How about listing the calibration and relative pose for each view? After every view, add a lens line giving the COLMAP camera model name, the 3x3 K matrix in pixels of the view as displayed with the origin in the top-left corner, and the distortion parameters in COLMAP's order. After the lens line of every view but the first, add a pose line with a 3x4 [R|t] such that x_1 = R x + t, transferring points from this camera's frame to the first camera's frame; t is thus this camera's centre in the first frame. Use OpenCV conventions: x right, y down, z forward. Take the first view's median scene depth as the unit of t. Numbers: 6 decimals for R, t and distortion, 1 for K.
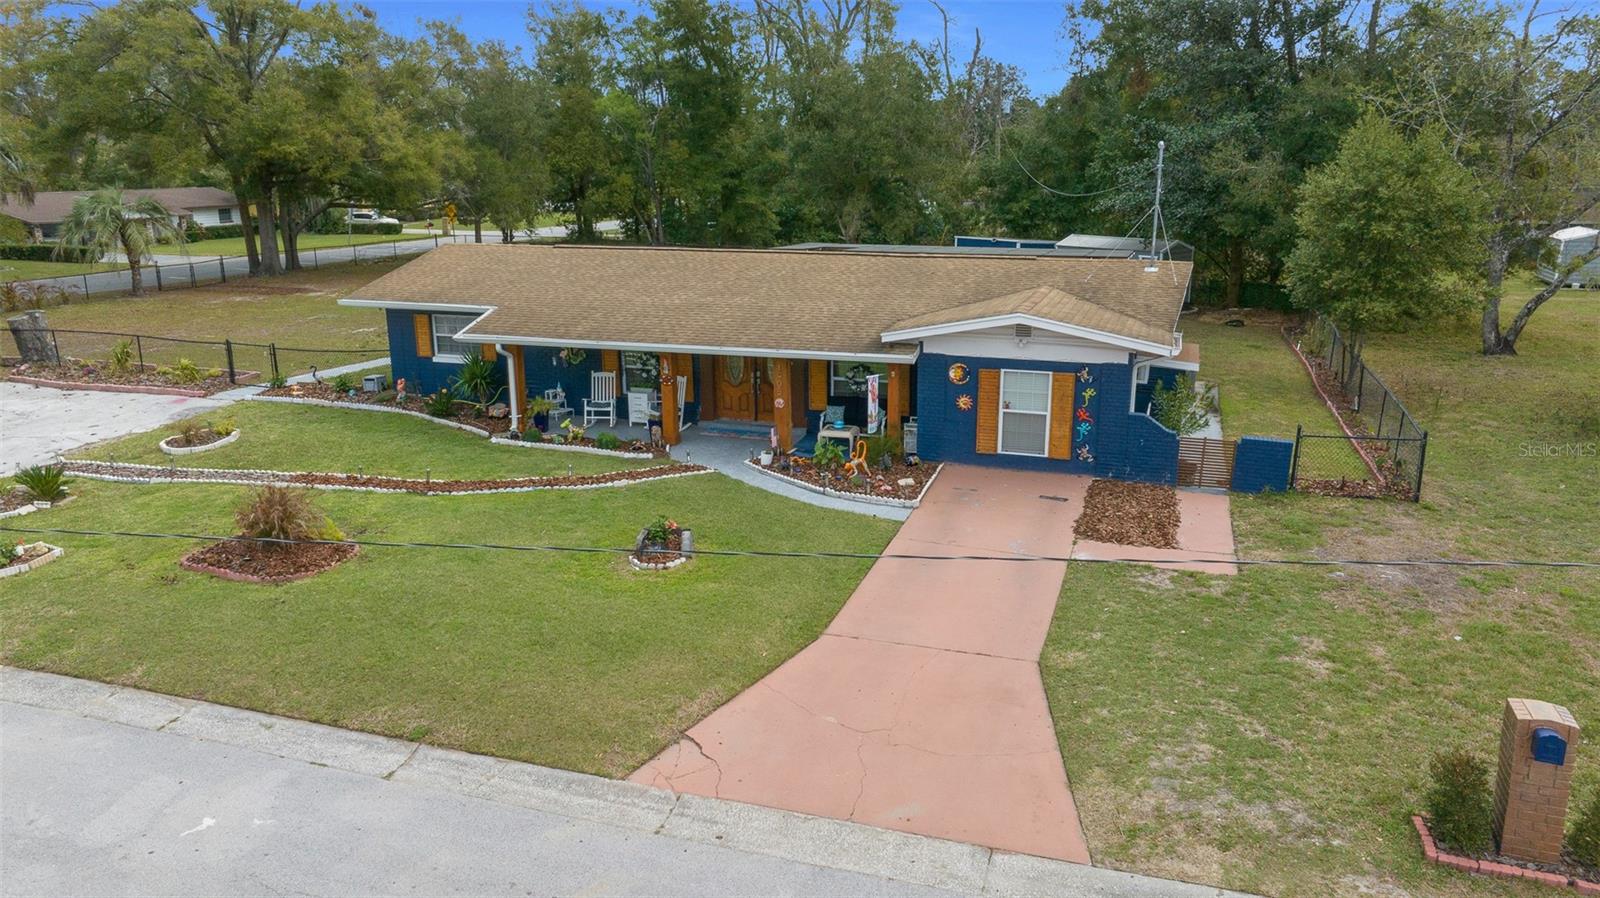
lens RADIAL K [[1127.1, 0, 804.0], [0, 1127.1, 441.6], [0, 0, 1]] dist [-0.033864, 0.030116]
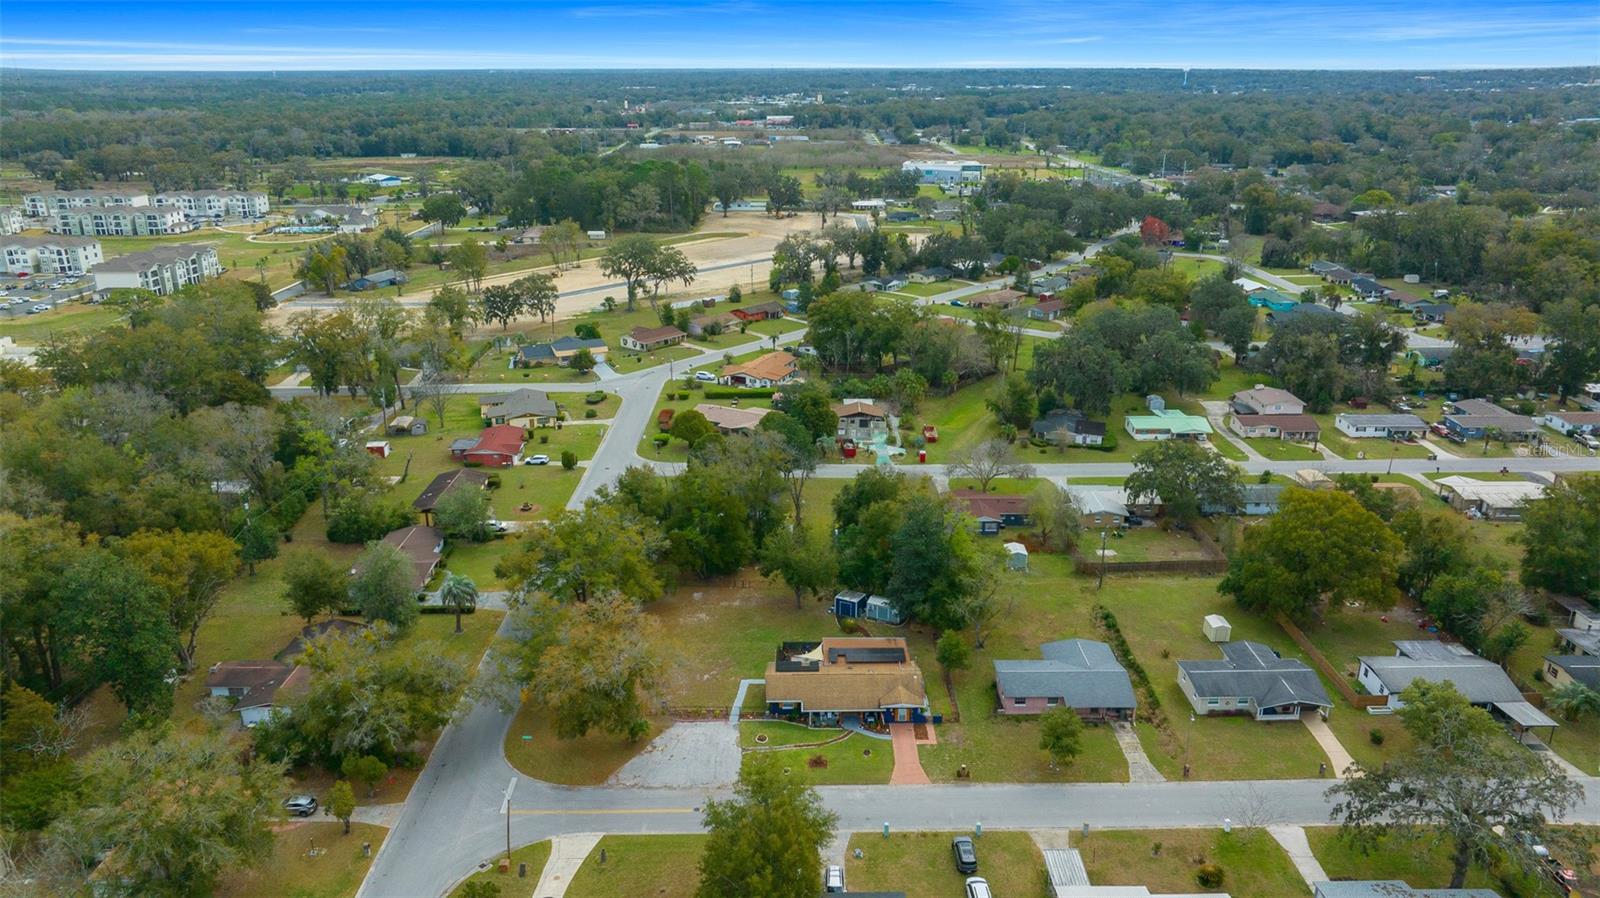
lens RADIAL K [[1127.1, 0, 798.0], [0, 1127.1, 435.5], [0, 0, 1]] dist [-0.033864, 0.030116]
pose [[0.947905, -0.100570, 0.302261, -2.183278], [0.081331, 0.993815, 0.075610, -2.180558], [-0.307996, -0.047088, 0.950222, -4.913801]]
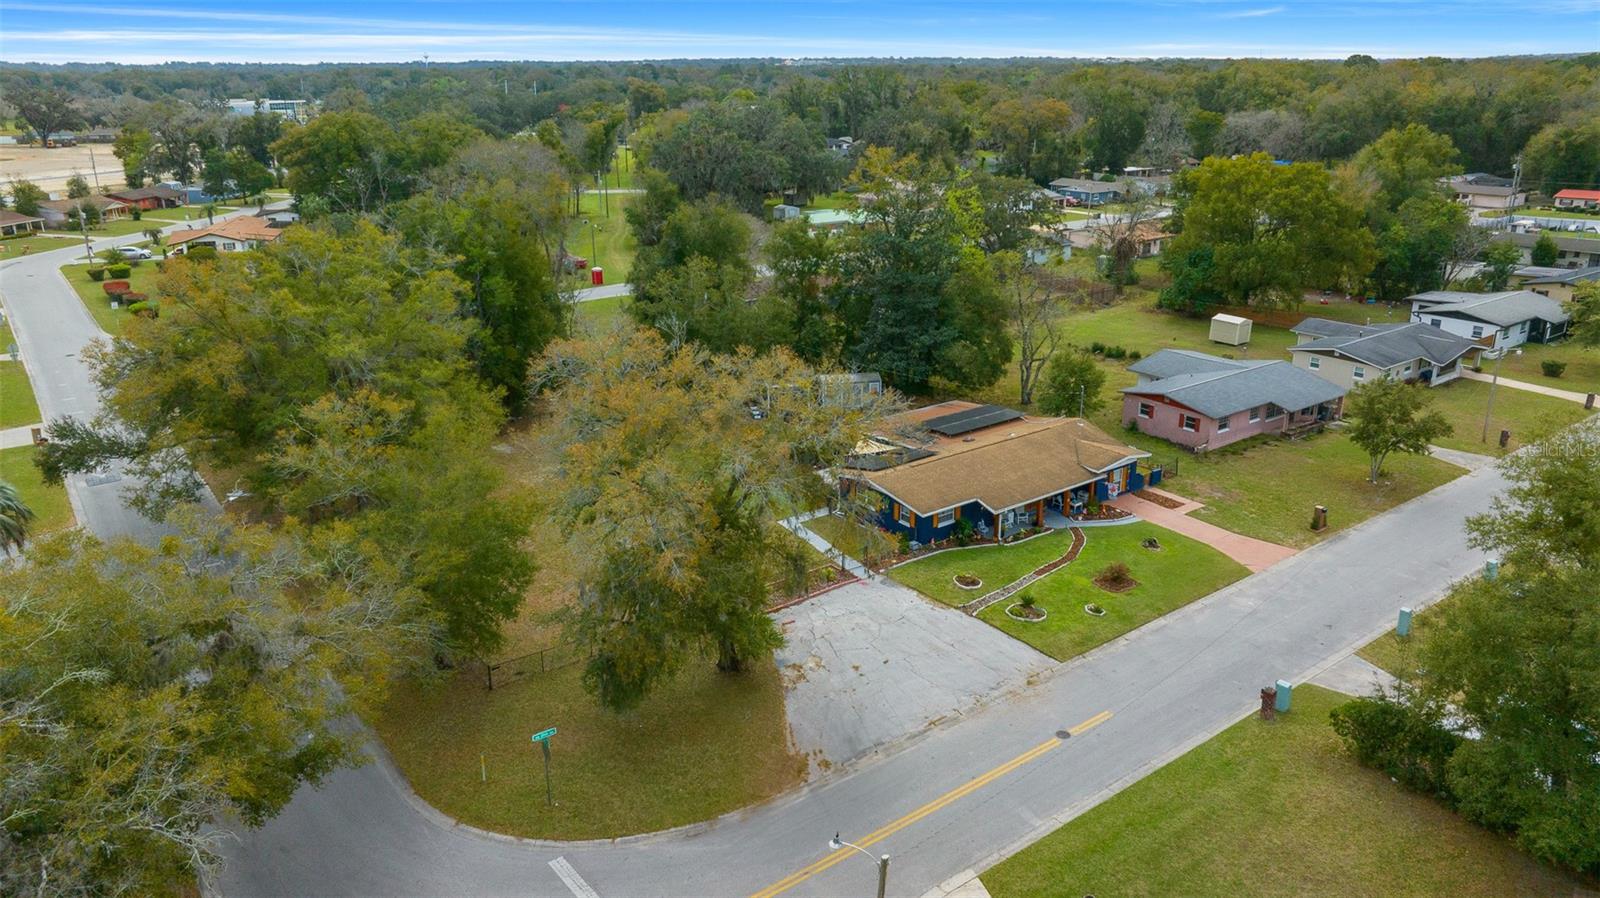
lens RADIAL K [[1127.1, 0, 805.1], [0, 1127.1, 450.2], [0, 0, 1]] dist [-0.033864, 0.030116]
pose [[0.567075, -0.267163, 0.779134, -3.084131], [0.209706, 0.961592, 0.177098, -0.952208], [-0.796523, 0.062961, 0.601321, -0.322727]]
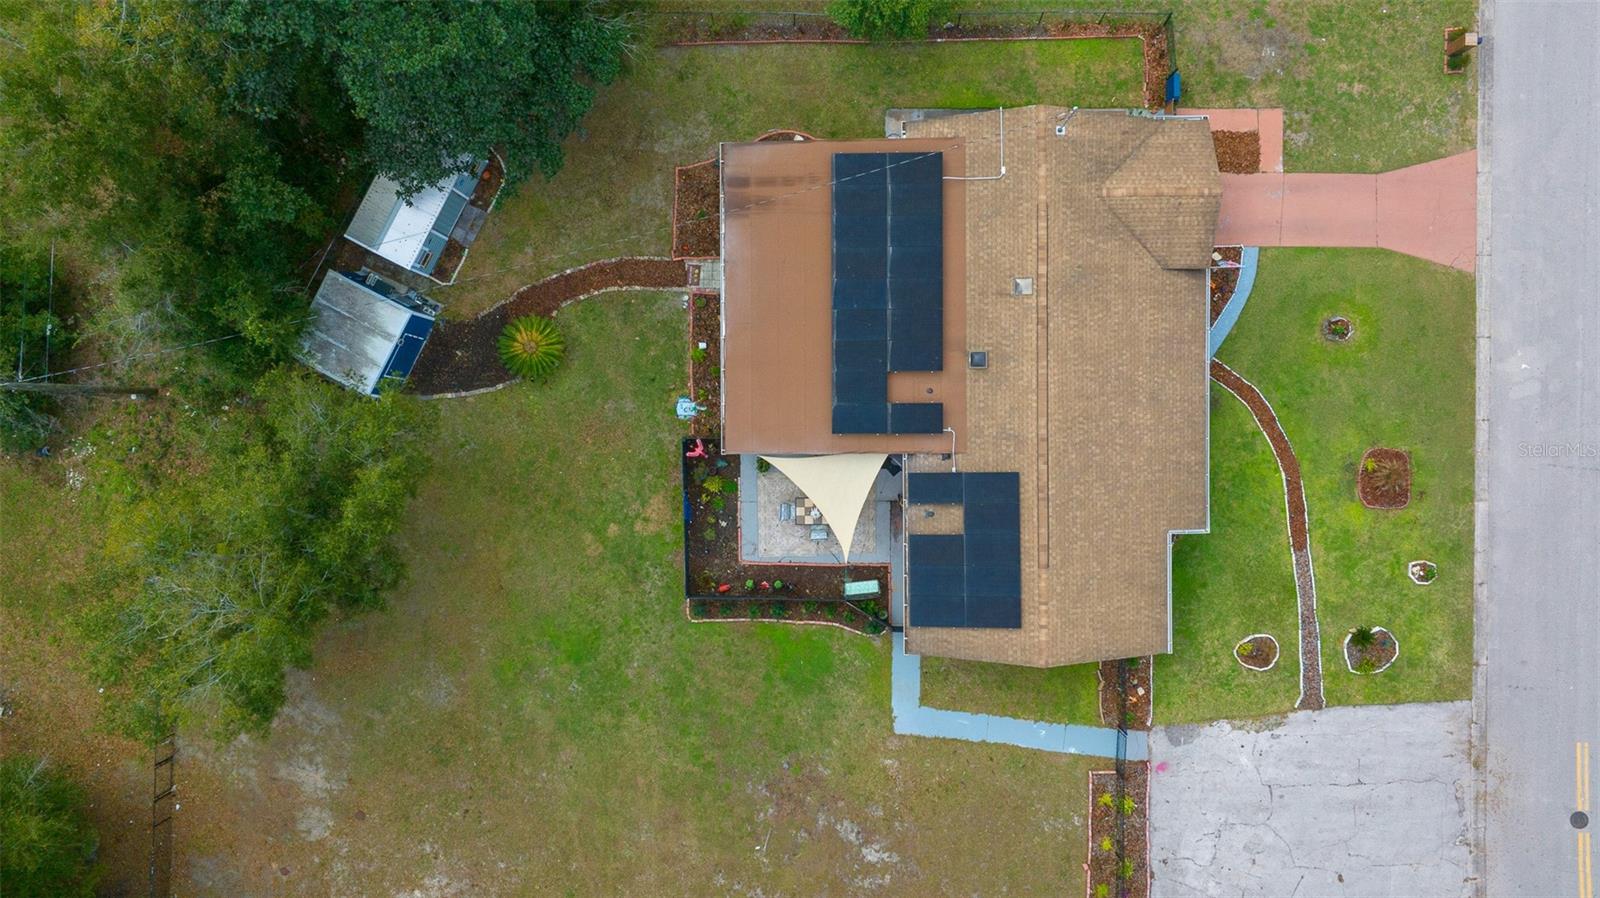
lens RADIAL K [[1127.1, 0, 825.1], [0, 1127.1, 447.8], [0, 0, 1]] dist [-0.033864, 0.030116]
pose [[-0.319739, -0.947486, -0.006070, -0.000174], [0.235757, -0.085759, 0.968021, -2.135282], [-0.917707, 0.308083, 0.250797, 1.241749]]
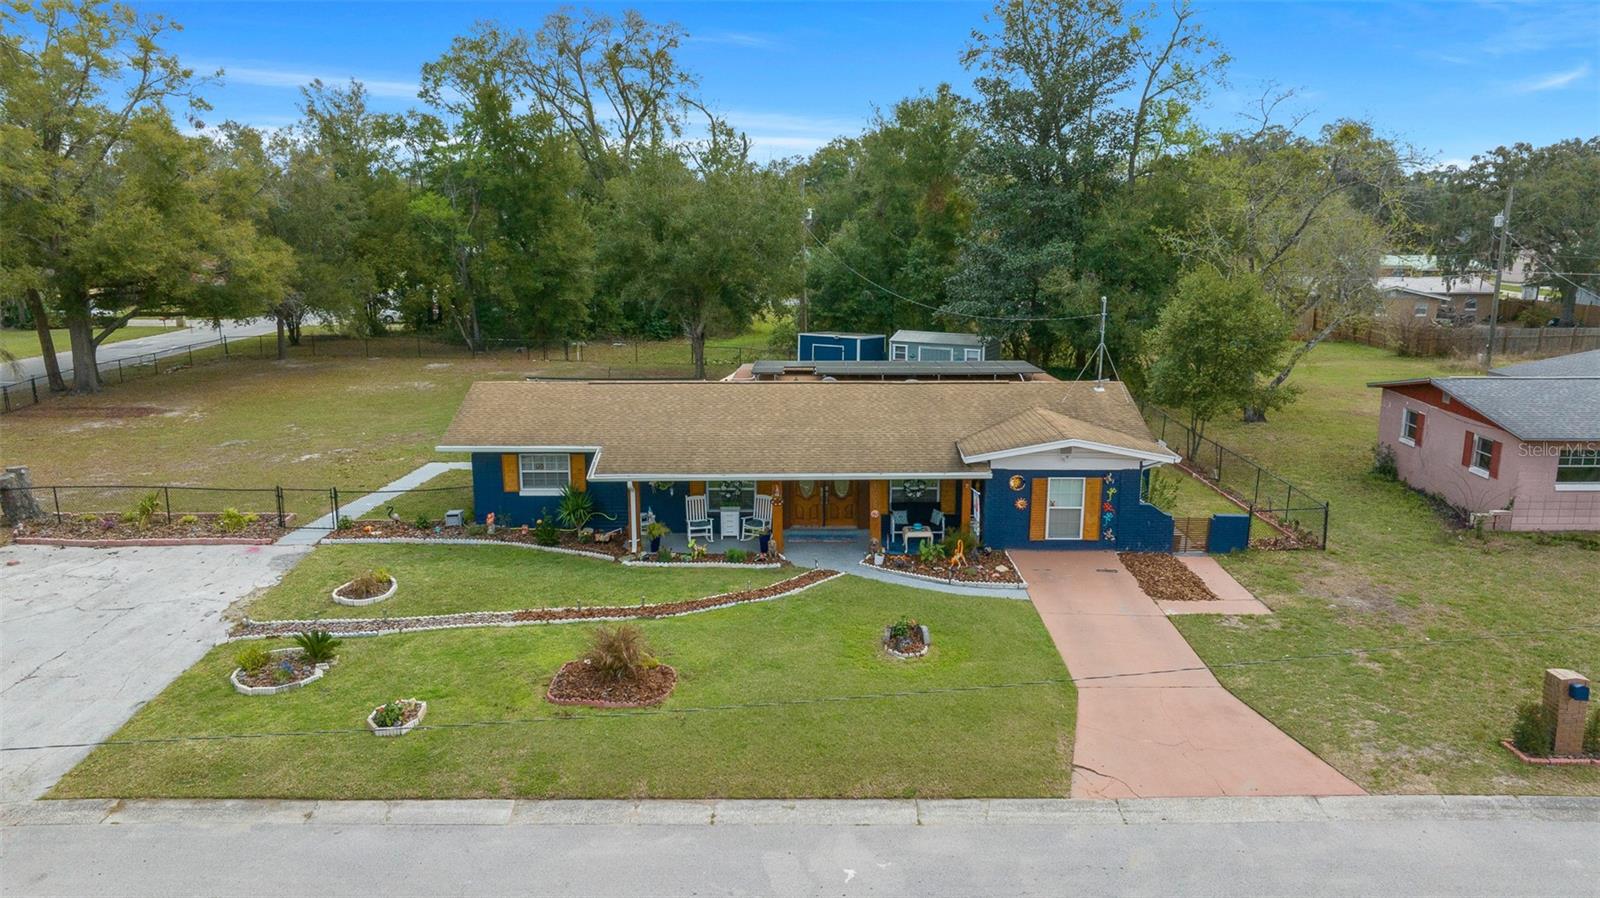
lens RADIAL K [[1127.1, 0, 806.6], [0, 1127.1, 440.6], [0, 0, 1]] dist [-0.033864, 0.030116]
pose [[0.949232, -0.062039, 0.308400, -0.527813], [0.075561, 0.996625, -0.032087, -0.089753], [-0.305368, 0.053761, 0.950715, -0.203843]]
